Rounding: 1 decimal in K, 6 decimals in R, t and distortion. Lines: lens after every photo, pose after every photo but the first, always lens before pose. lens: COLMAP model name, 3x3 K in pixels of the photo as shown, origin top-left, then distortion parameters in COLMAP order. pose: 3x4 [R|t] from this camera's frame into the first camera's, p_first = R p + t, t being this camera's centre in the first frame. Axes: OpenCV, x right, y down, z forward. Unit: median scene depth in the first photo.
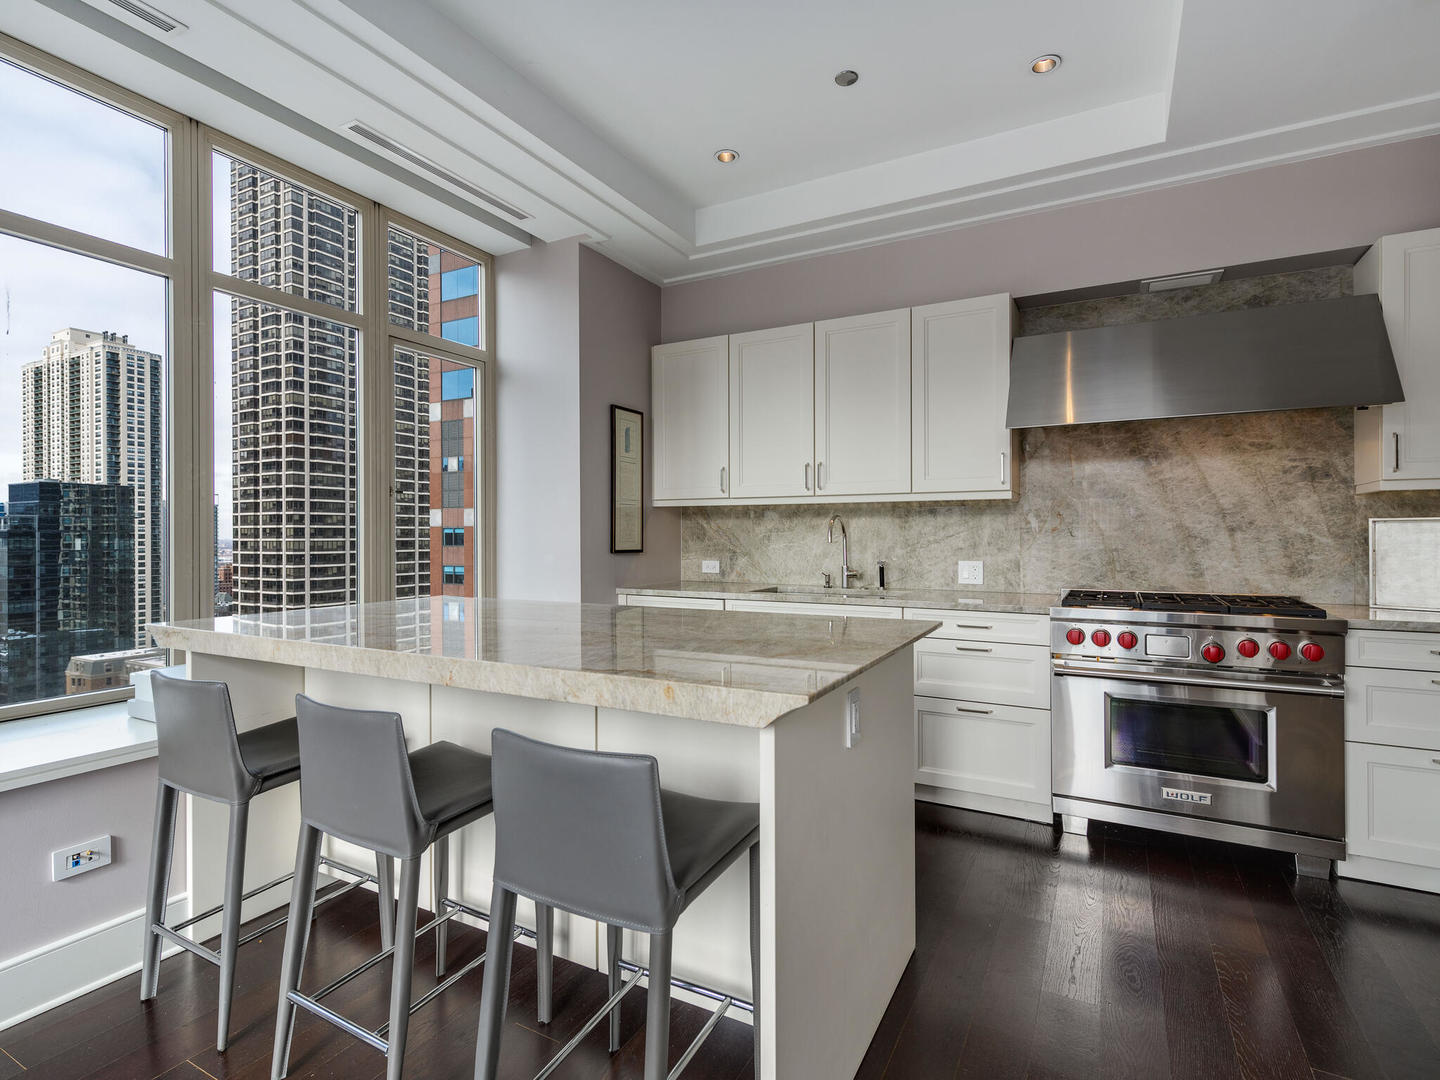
lens RADIAL K [[716.2, 0, 727.3], [0, 716.2, 537.2], [0, 0, 1]] dist [0.005730, 0.000664]
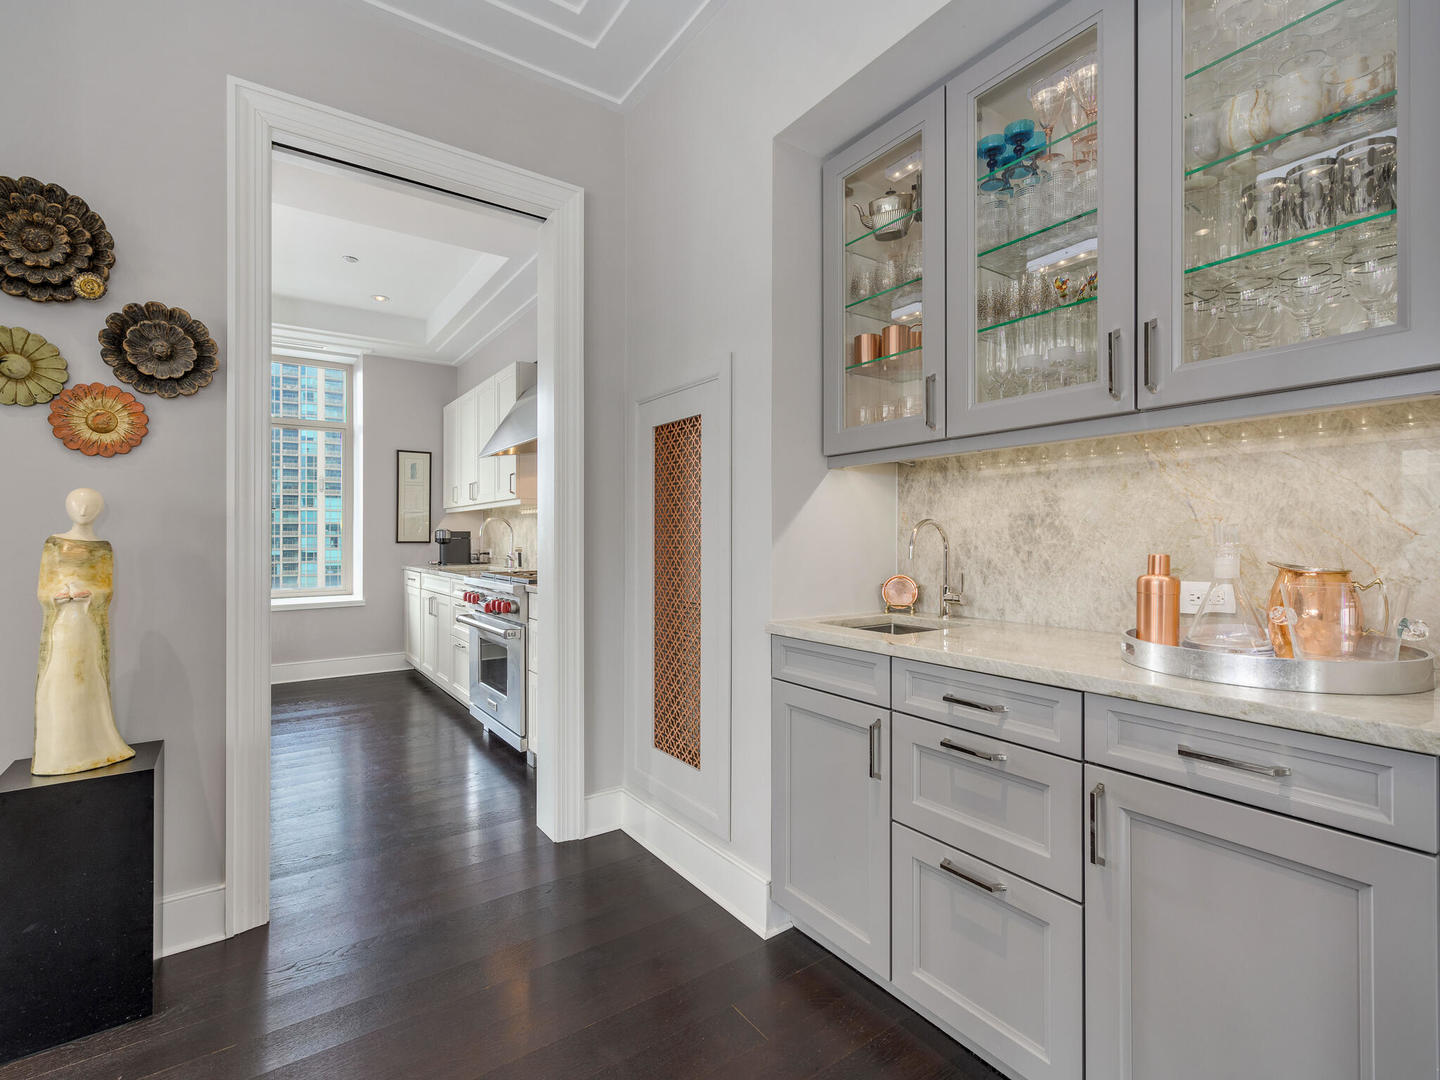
lens RADIAL K [[670.9, 0, 720.0], [0, 670.9, 540.0], [0, 0, 1]] dist [-0.000235, -0.000292]
pose [[0.897009, 0.001728, -0.442009, 1.271974], [-0.001246, 0.999998, 0.001380, 0.014363], [0.442011, -0.000687, 0.897009, -0.023077]]
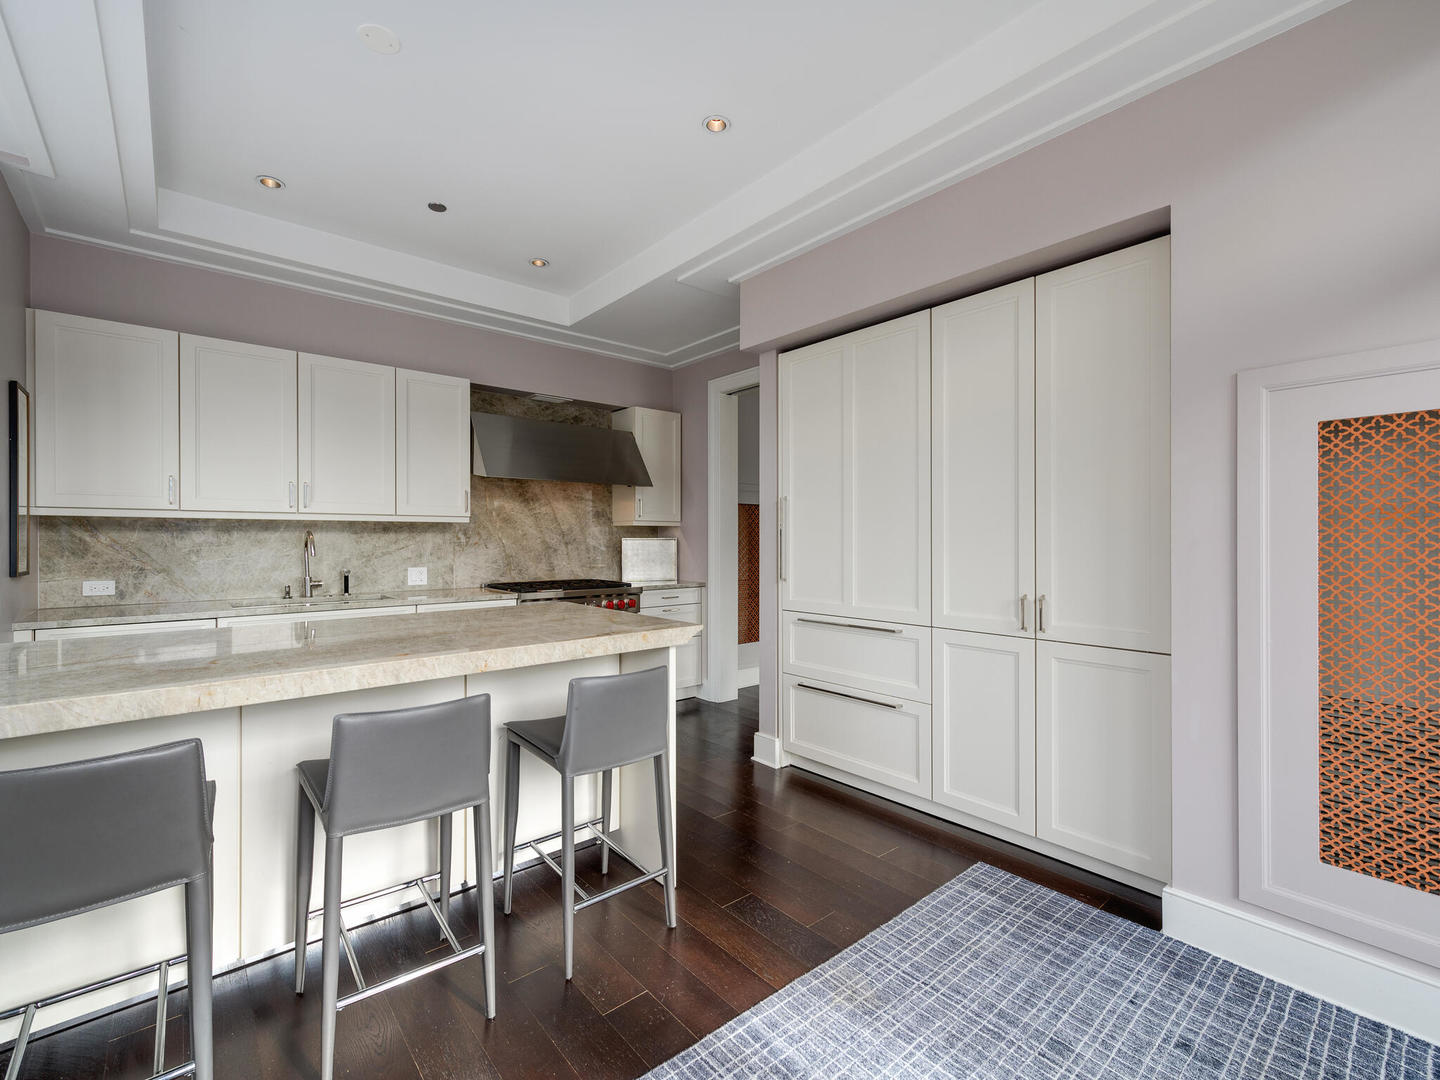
lens RADIAL K [[636.4, 0, 720.0], [0, 636.4, 540.0], [0, 0, 1]] dist [0.006066, -0.000367]
pose [[0.357799, -0.001555, 0.933797, -0.583909], [0.002202, 0.999997, 0.000822, -0.017743], [-0.933796, 0.001762, 0.357801, 0.068558]]
